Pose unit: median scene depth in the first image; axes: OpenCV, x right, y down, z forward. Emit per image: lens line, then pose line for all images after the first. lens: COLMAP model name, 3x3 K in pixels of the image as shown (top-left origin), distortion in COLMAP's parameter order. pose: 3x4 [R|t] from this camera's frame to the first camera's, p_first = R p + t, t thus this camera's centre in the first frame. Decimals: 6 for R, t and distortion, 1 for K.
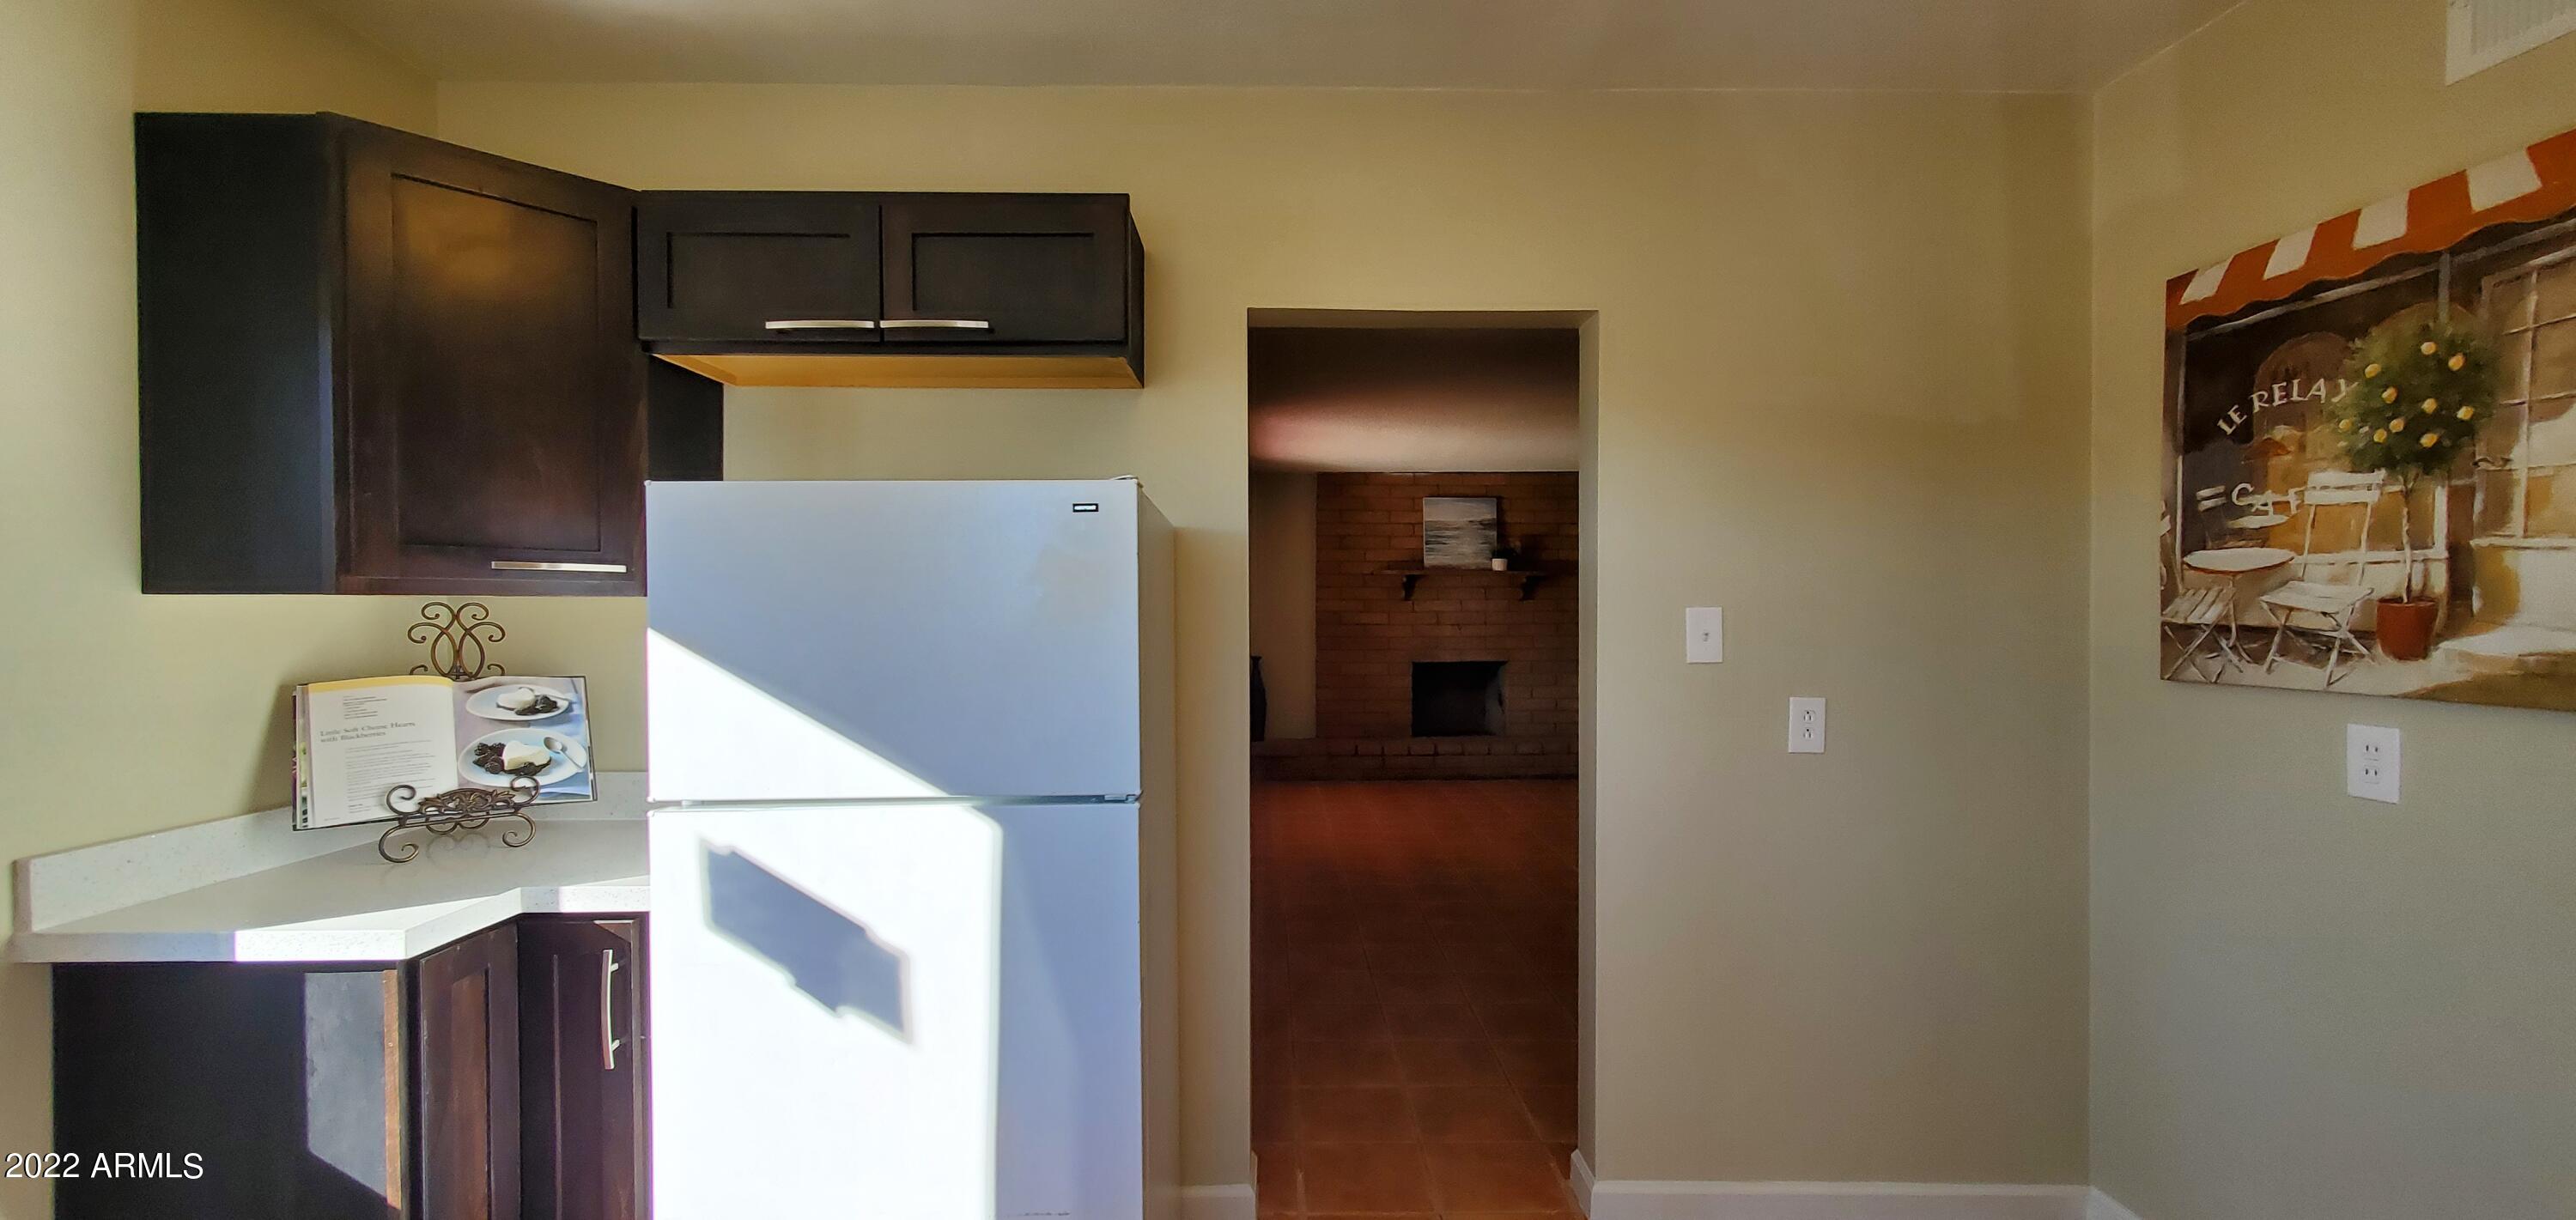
lens RADIAL K [[1028.8, 0, 1287.4], [0, 1028.8, 618.2], [0, 0, 1]] dist [0.014172, -0.005150]
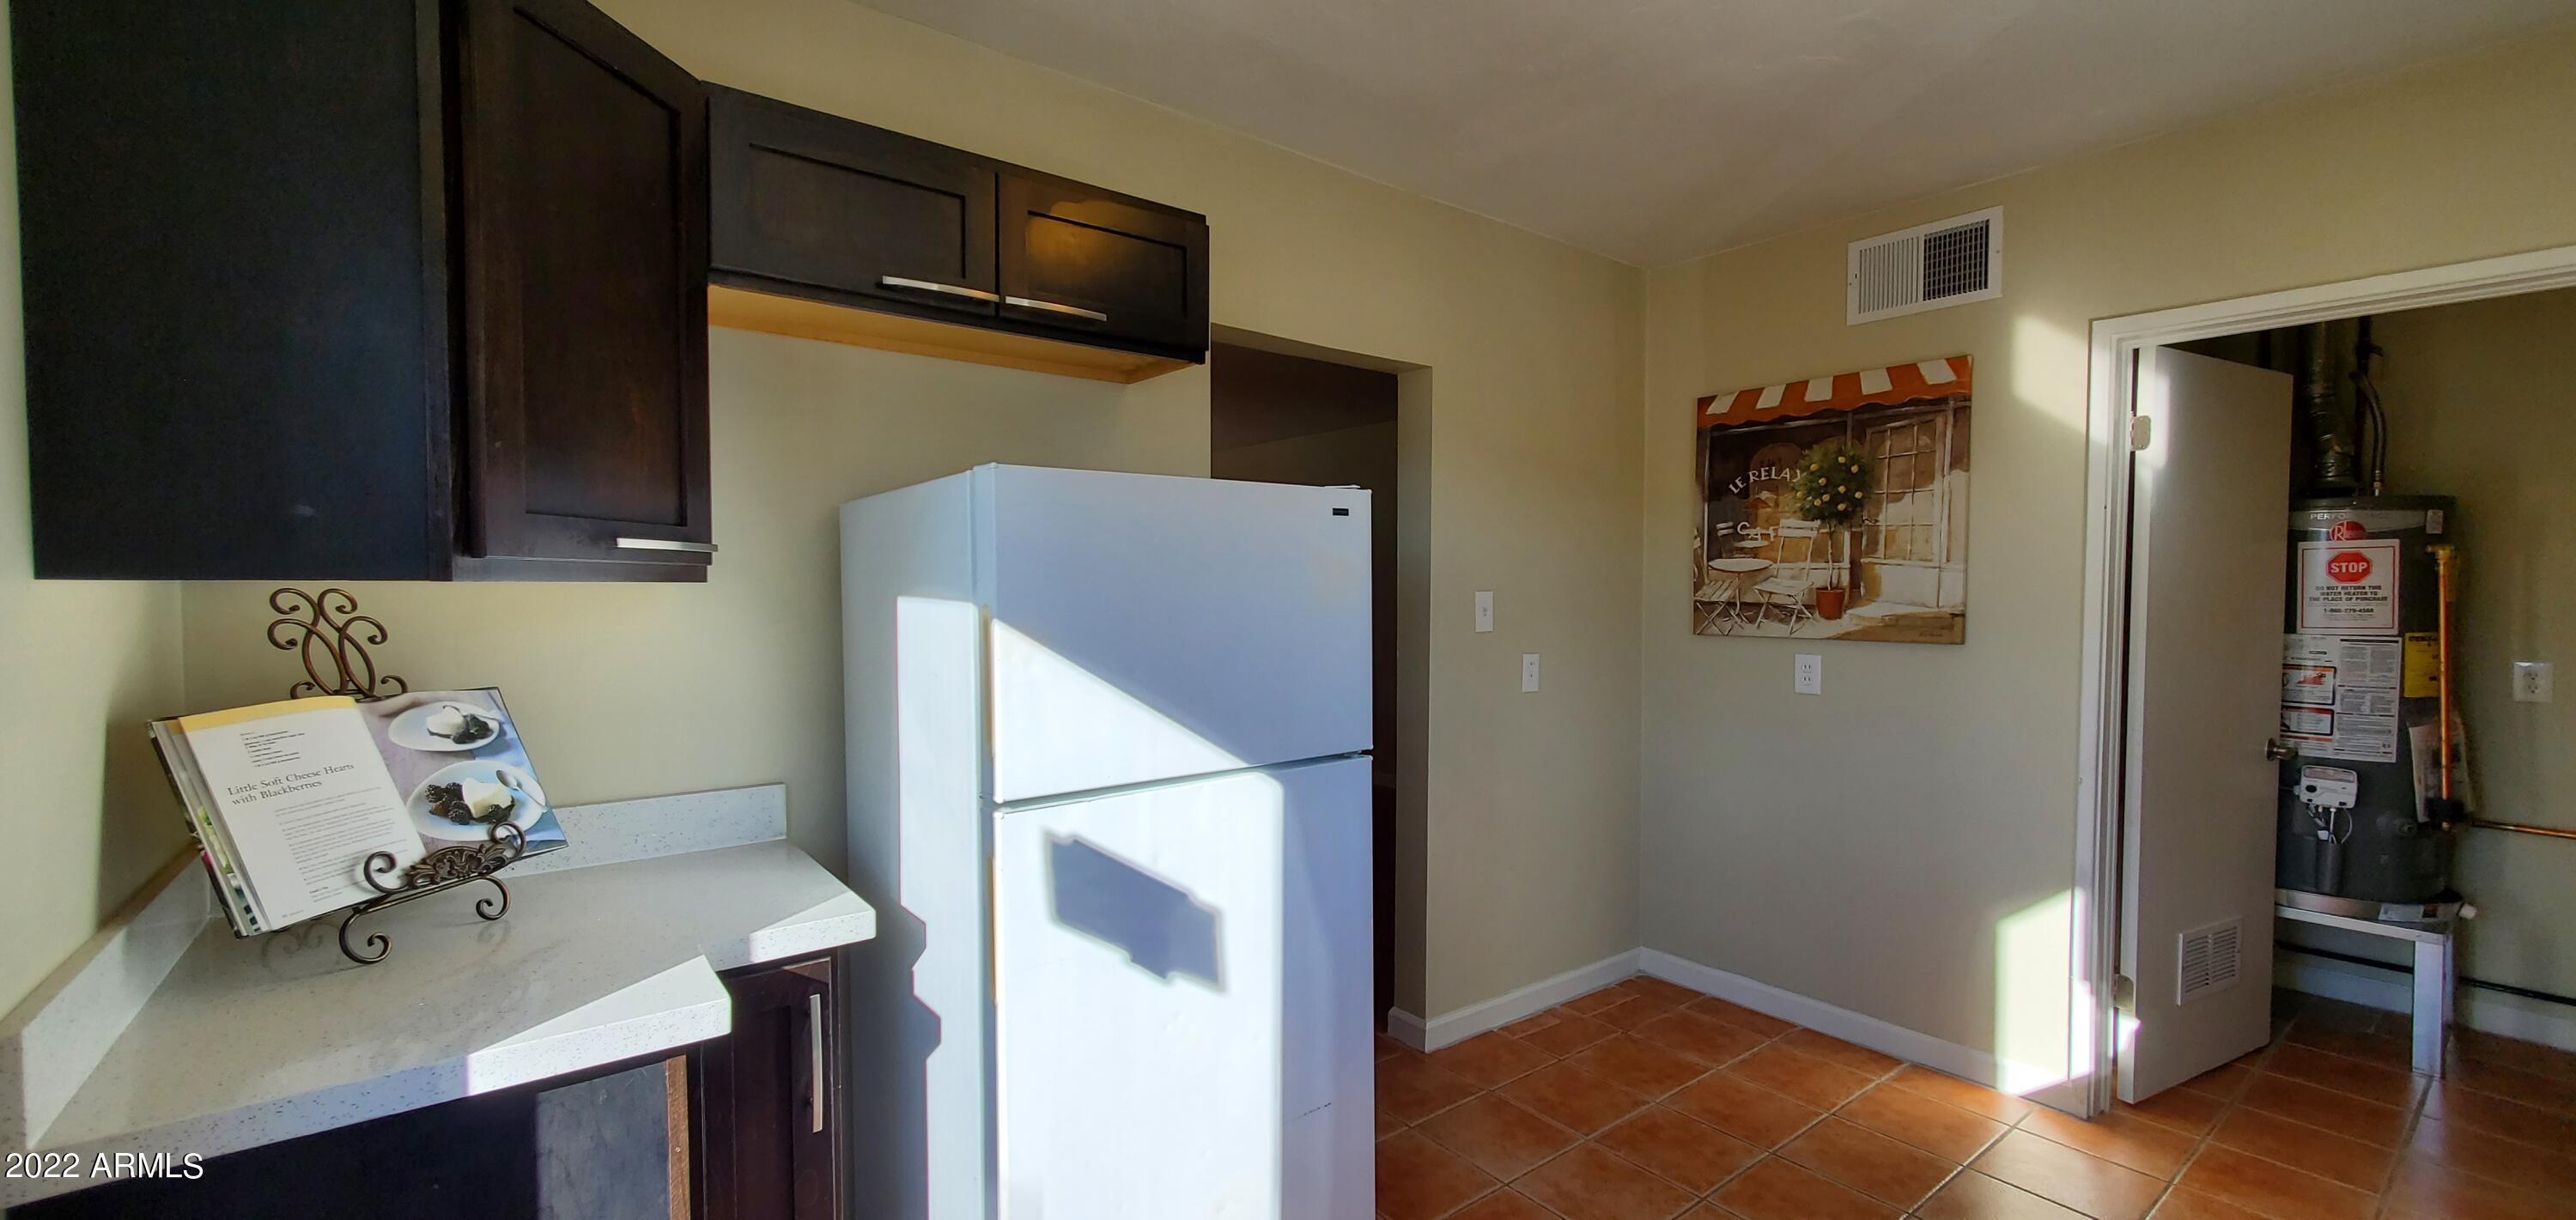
lens RADIAL K [[1028.8, 0, 1287.4], [0, 1028.8, 618.2], [0, 0, 1]] dist [0.014172, -0.005150]
pose [[0.793616, -0.017401, 0.608171, -0.814555], [0.003575, 0.999707, 0.023938, -0.011153], [-0.608409, -0.016823, 0.793445, 0.078821]]
